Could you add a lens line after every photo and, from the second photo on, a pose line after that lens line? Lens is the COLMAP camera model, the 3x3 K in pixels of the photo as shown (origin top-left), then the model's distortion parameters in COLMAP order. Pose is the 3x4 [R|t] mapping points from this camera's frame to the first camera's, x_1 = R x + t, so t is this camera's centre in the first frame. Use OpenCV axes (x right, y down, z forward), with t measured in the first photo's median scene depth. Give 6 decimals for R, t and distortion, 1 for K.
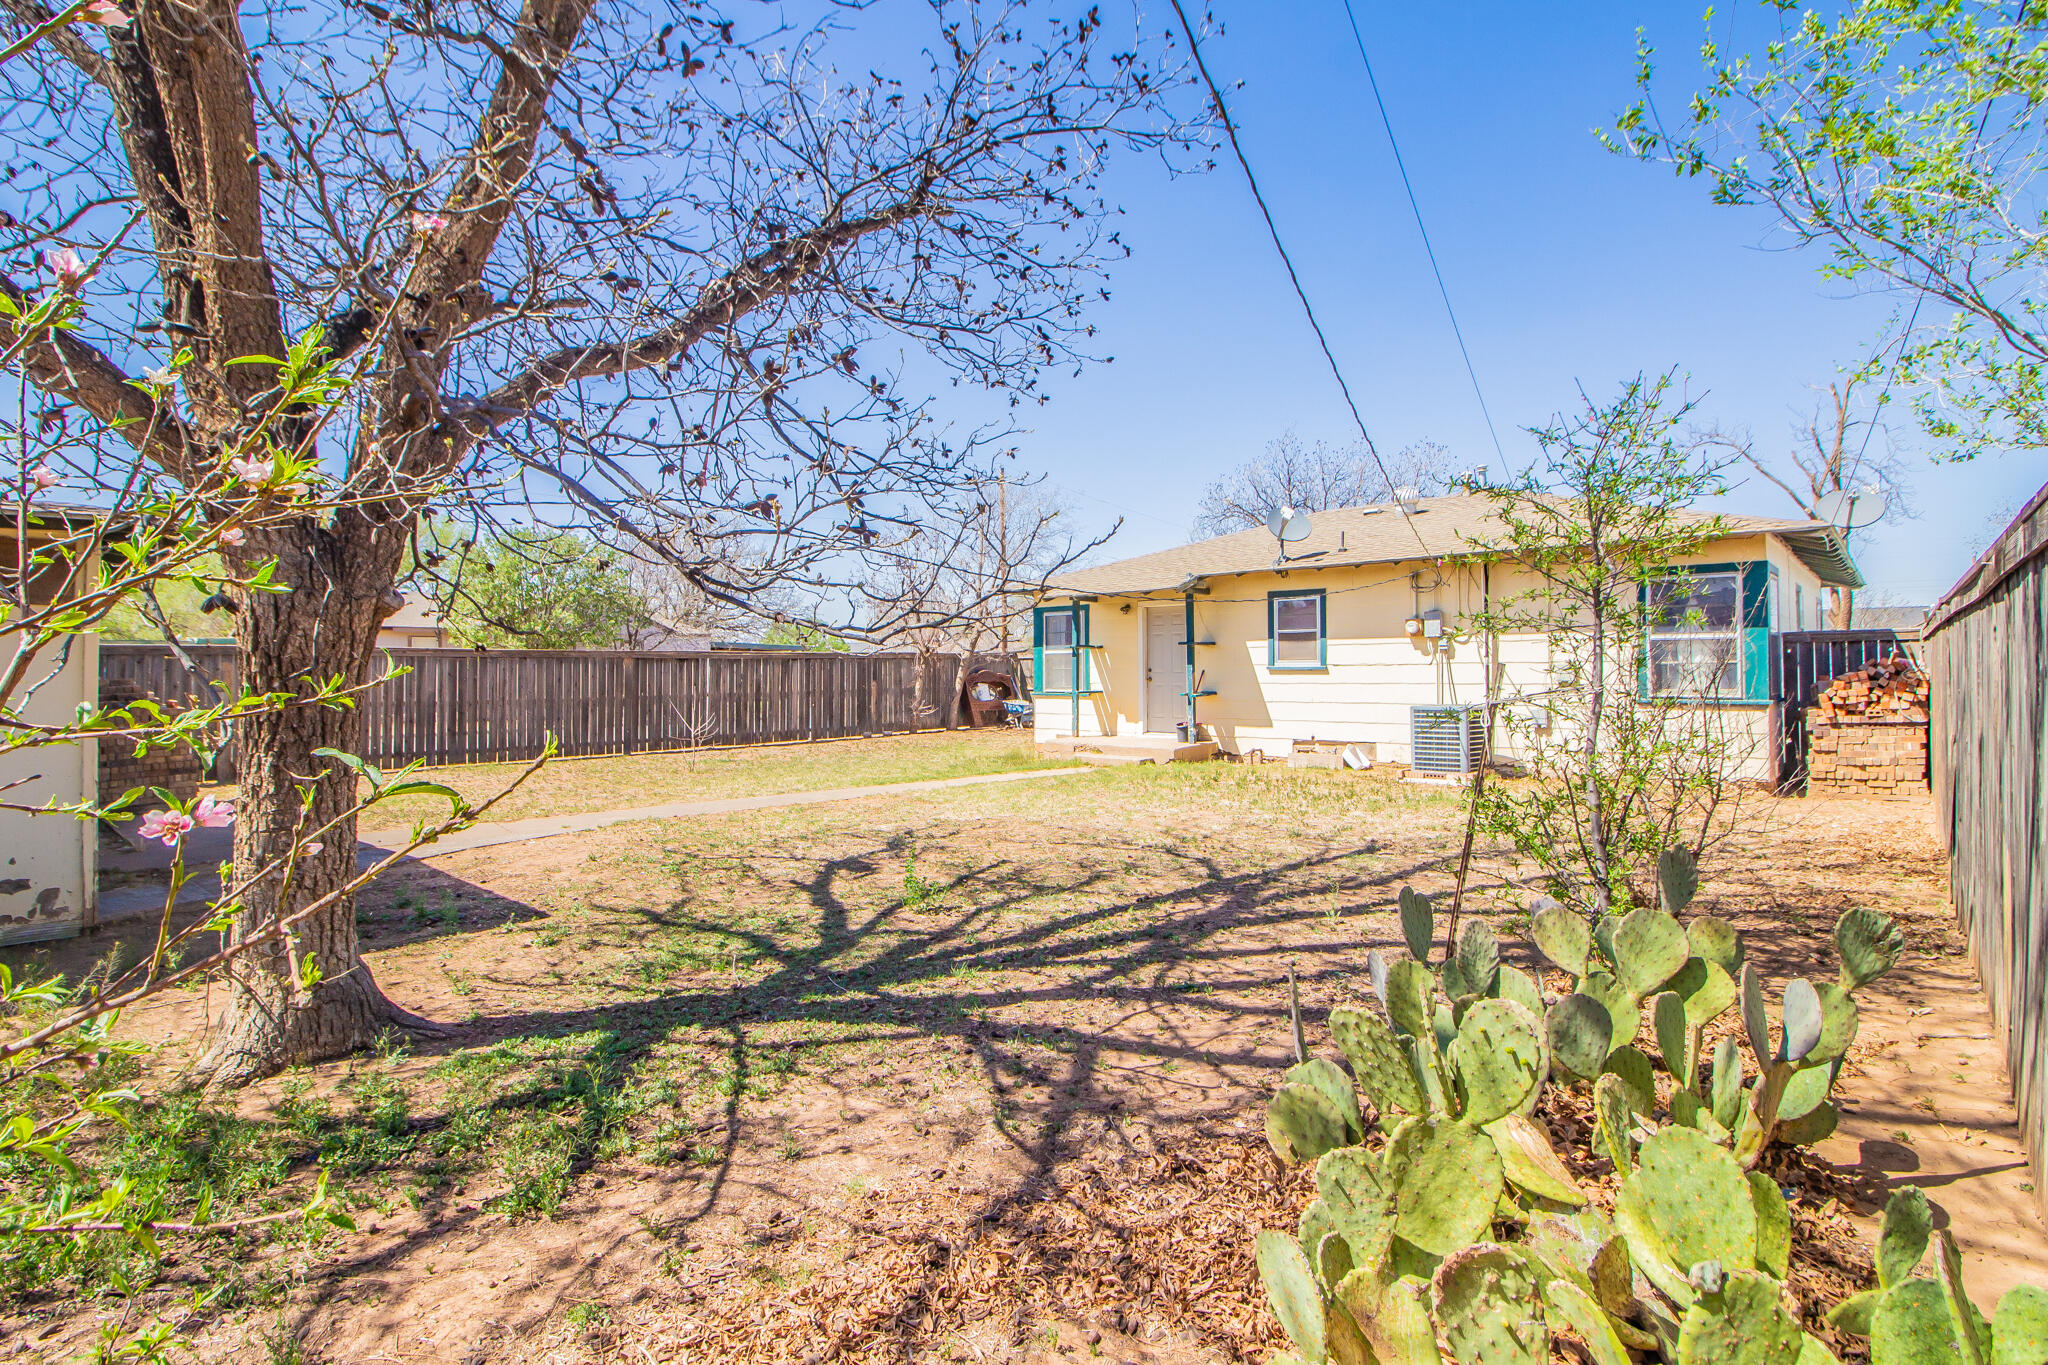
lens RADIAL K [[1060.7, 0, 1026.5], [0, 1060.7, 645.6], [0, 0, 1]] dist [-0.002271, -0.000213]
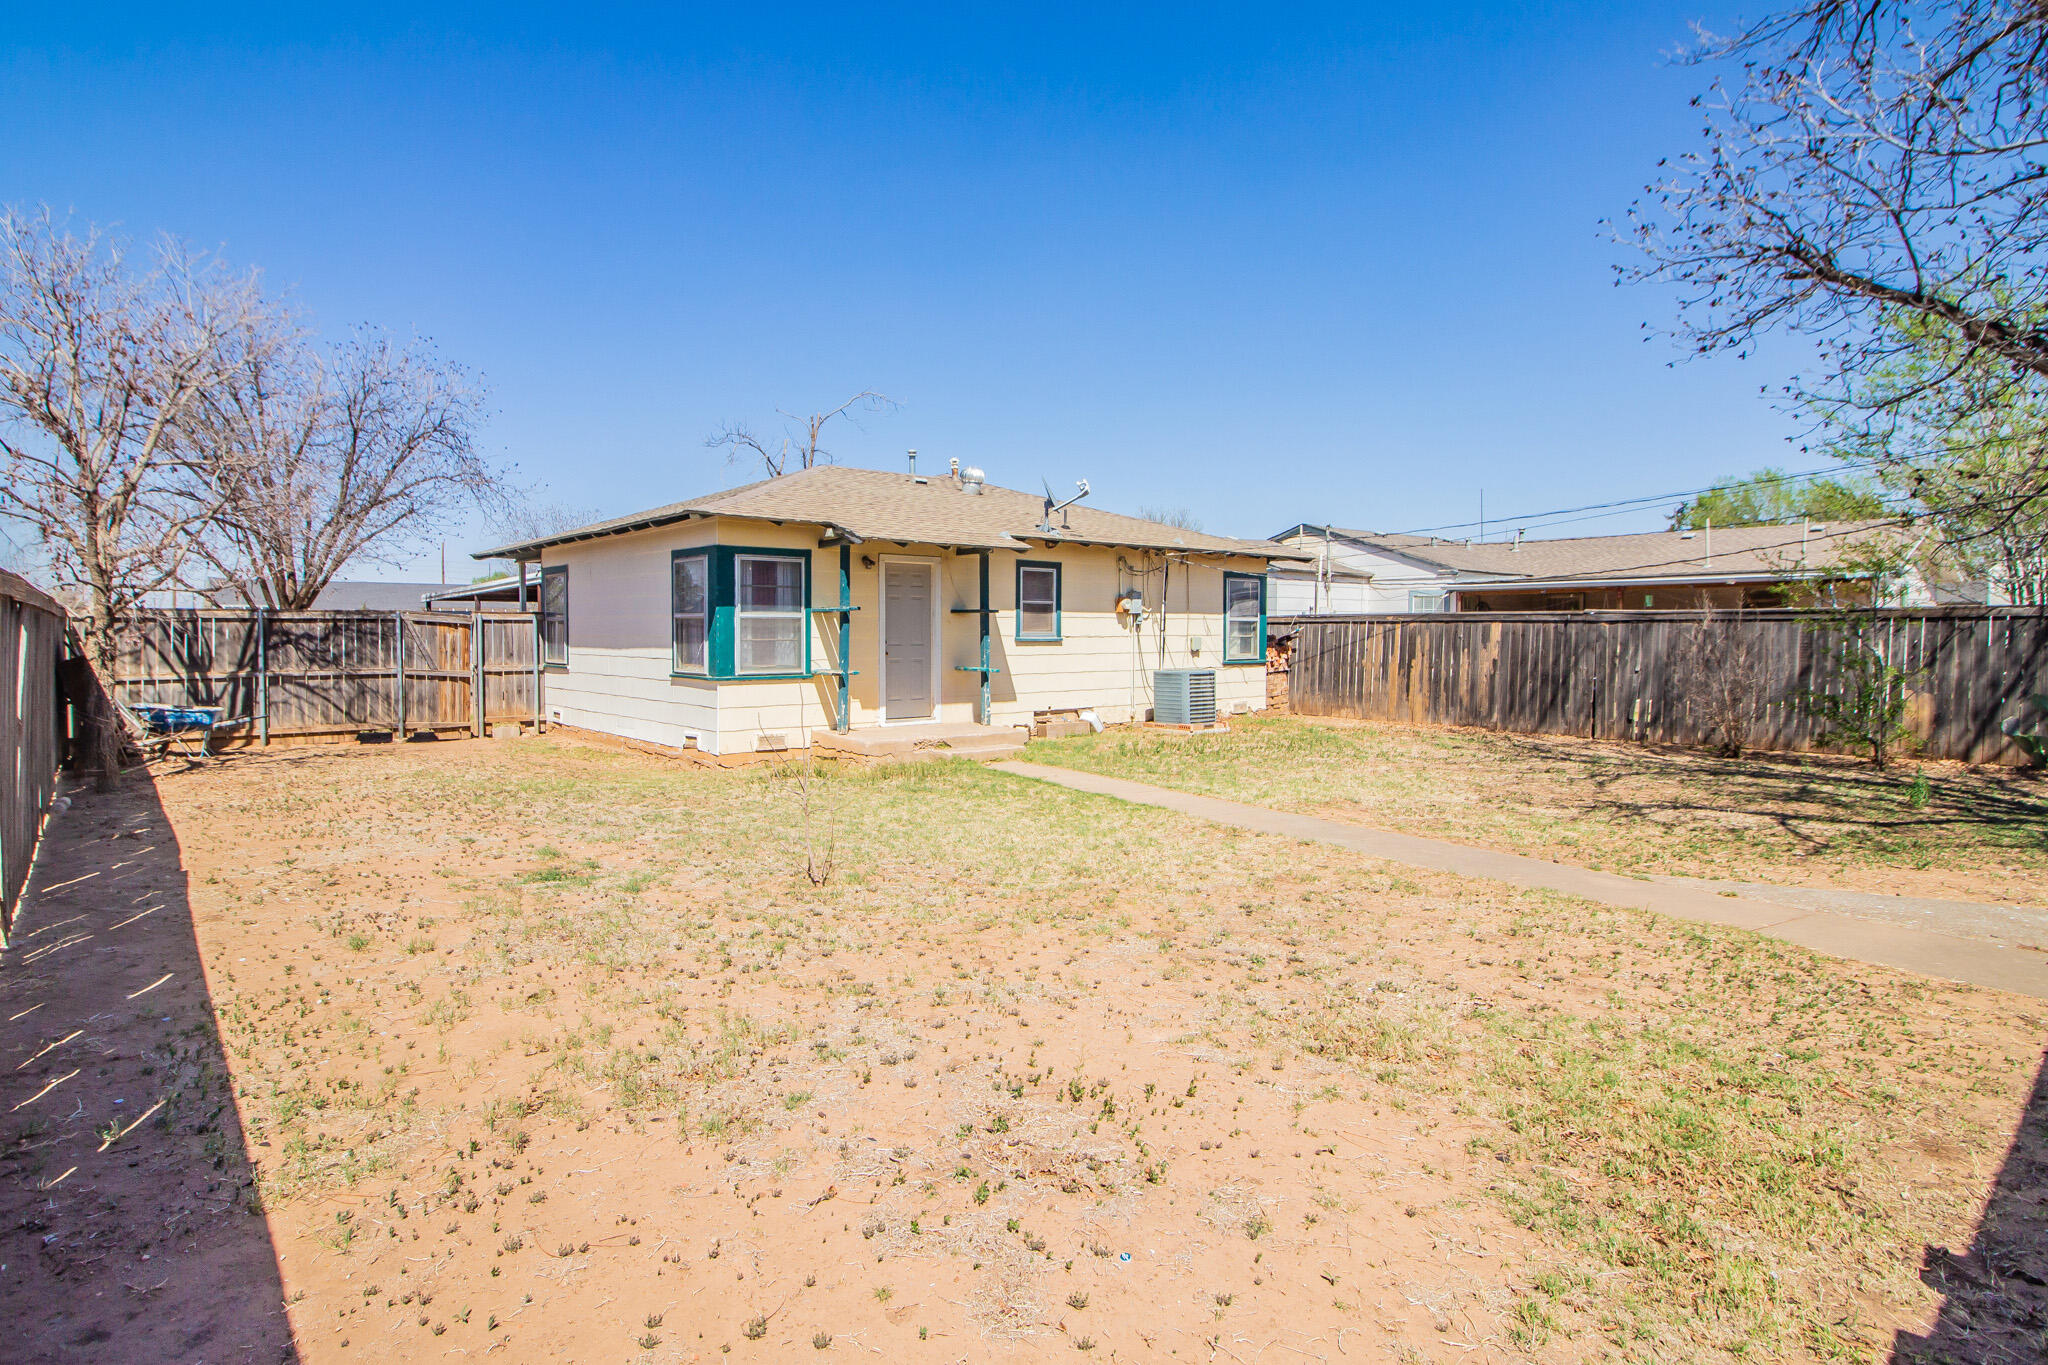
lens RADIAL K [[1060.7, 0, 1026.5], [0, 1060.7, 645.6], [0, 0, 1]] dist [-0.002271, -0.000213]
pose [[0.111521, -0.001837, 0.993760, -0.730837], [-0.022309, 0.999742, 0.004351, 0.022447], [-0.993512, -0.022655, 0.111452, 0.886264]]
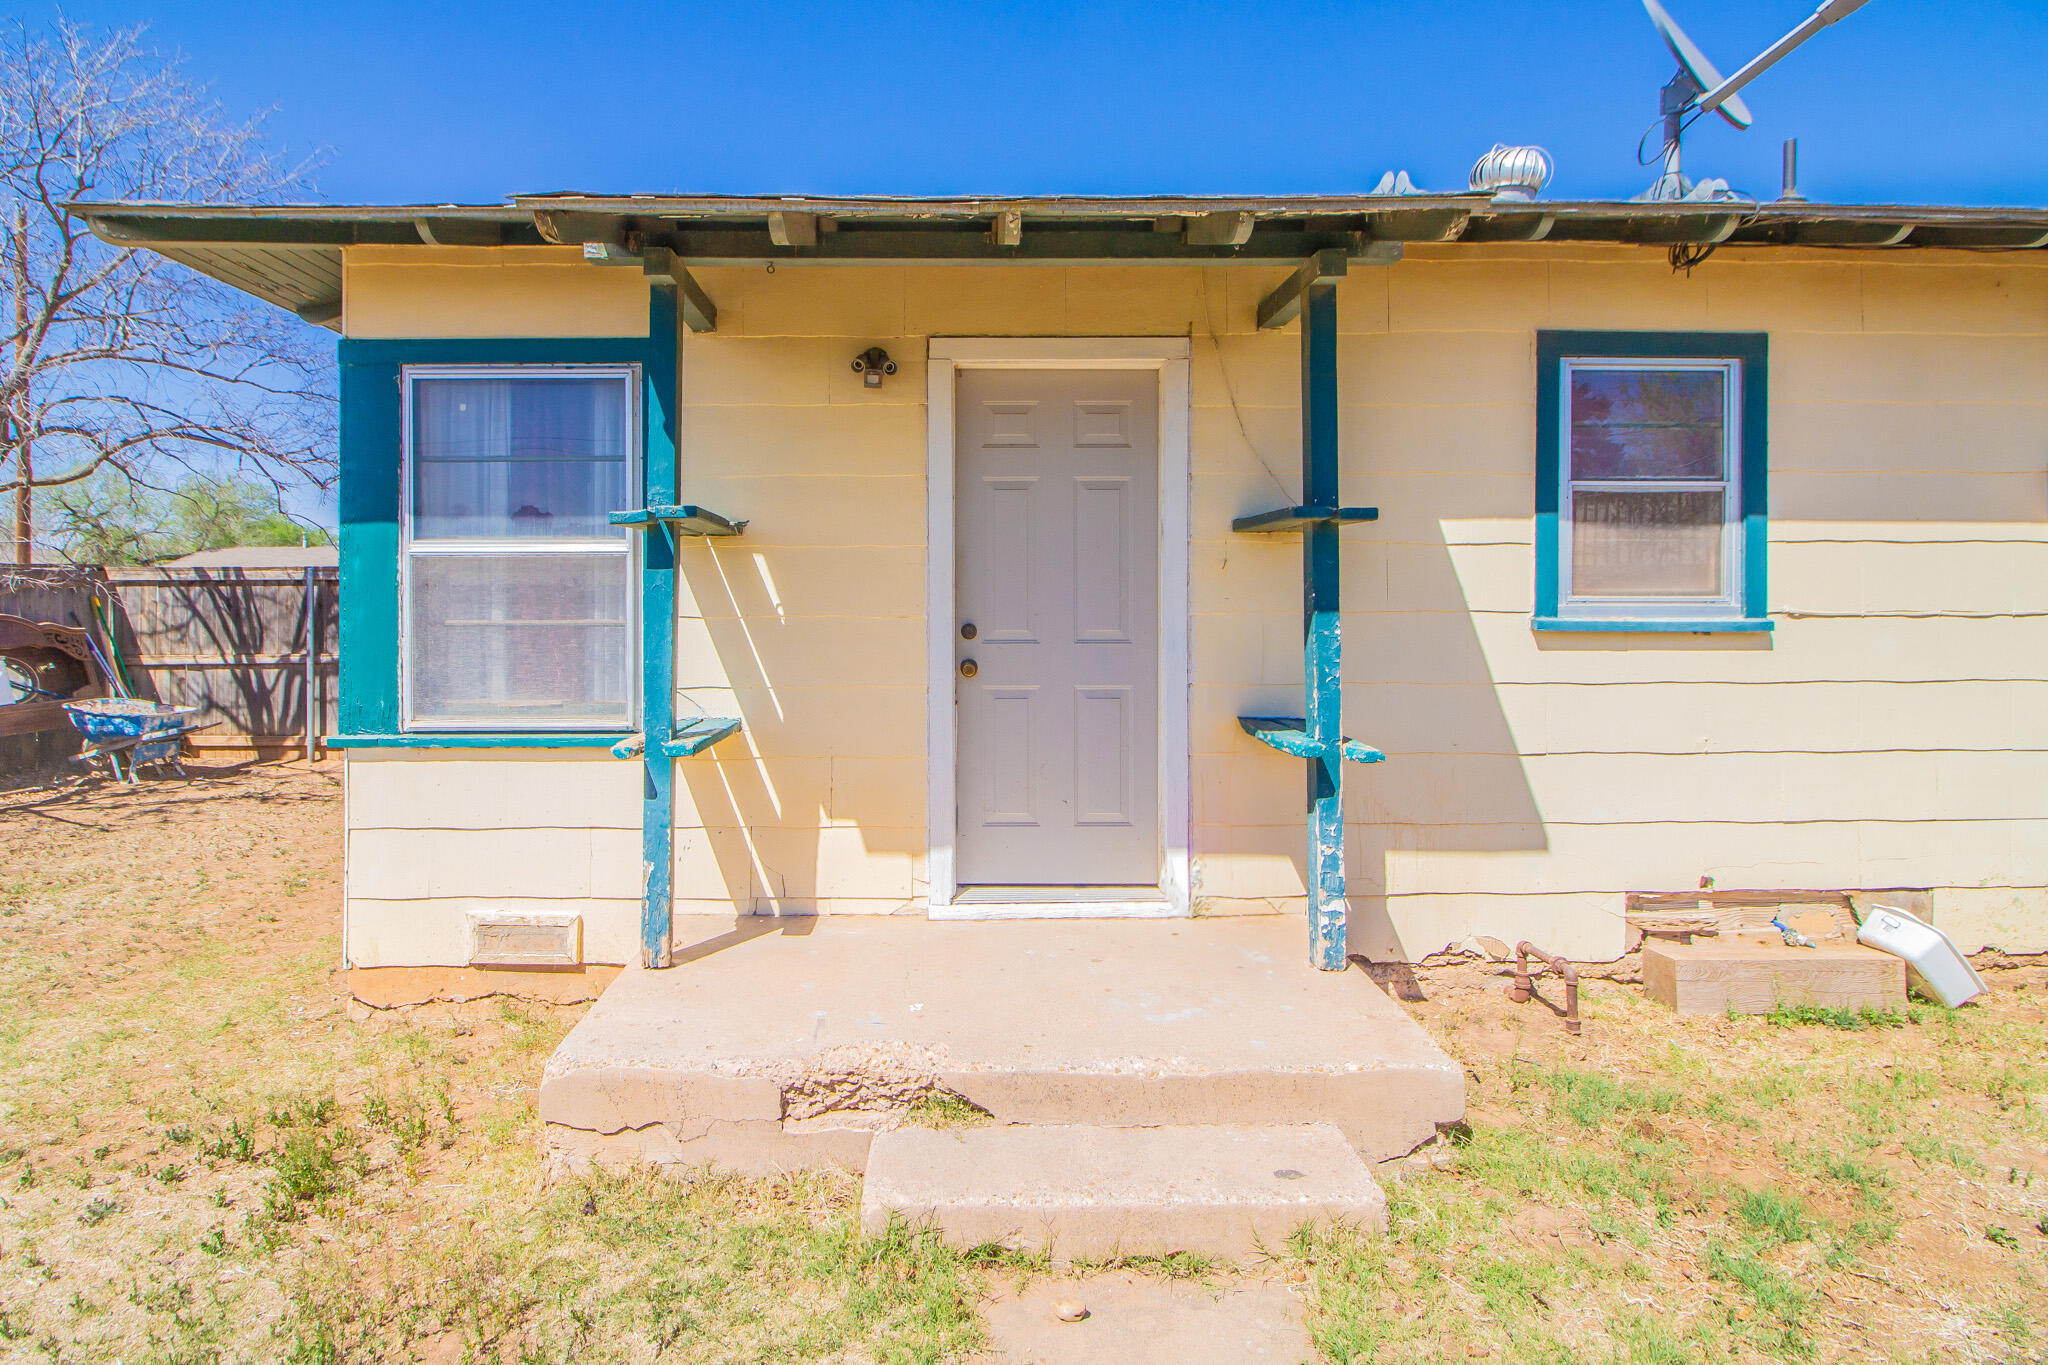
lens RADIAL K [[1058.0, 0, 953.7], [0, 1058.0, 598.4], [0, 0, 1]] dist [-0.012212, -0.001037]
pose [[0.746078, 0.009449, 0.665792, -0.052325], [-0.020288, 0.999758, 0.008546, 0.015479], [-0.665549, -0.019883, 0.746089, 0.905328]]
